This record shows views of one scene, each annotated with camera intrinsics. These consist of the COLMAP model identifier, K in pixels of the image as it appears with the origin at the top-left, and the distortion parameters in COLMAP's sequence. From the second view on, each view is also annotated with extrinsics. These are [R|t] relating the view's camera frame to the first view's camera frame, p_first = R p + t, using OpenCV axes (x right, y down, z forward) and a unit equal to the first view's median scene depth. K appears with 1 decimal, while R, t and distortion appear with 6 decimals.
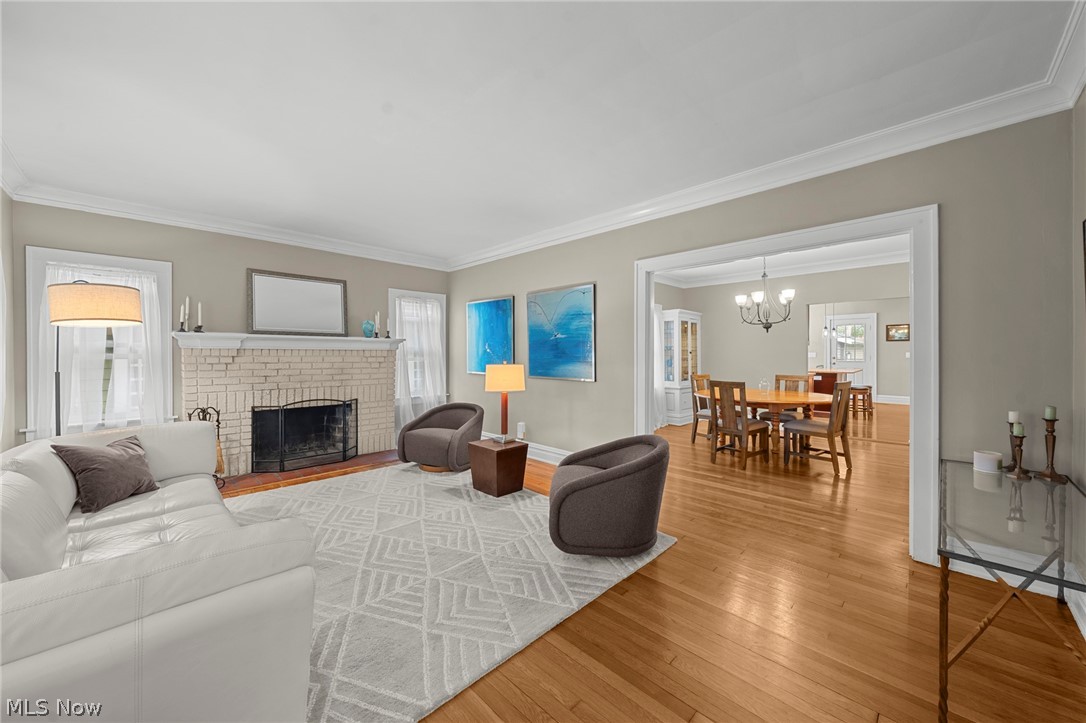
lens RADIAL K [[391.7, 0, 540.2], [0, 391.7, 354.2], [0, 0, 1]] dist [-0.002612, -0.000076]
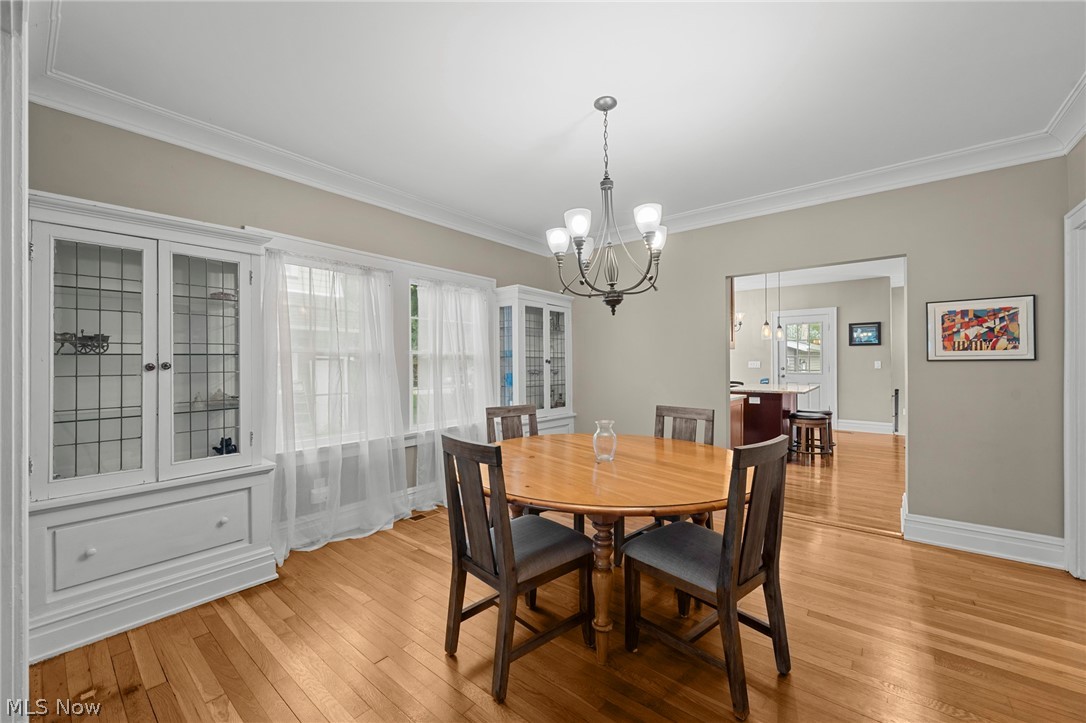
lens RADIAL K [[423.0, 0, 542.3], [0, 423.0, 360.1], [0, 0, 1]] dist [-0.003020, -0.000194]
pose [[0.994199, 0.002030, 0.107533, 0.306733], [-0.001082, 0.999960, -0.008878, -0.000486], [-0.107546, 0.008711, 0.994162, 0.368873]]
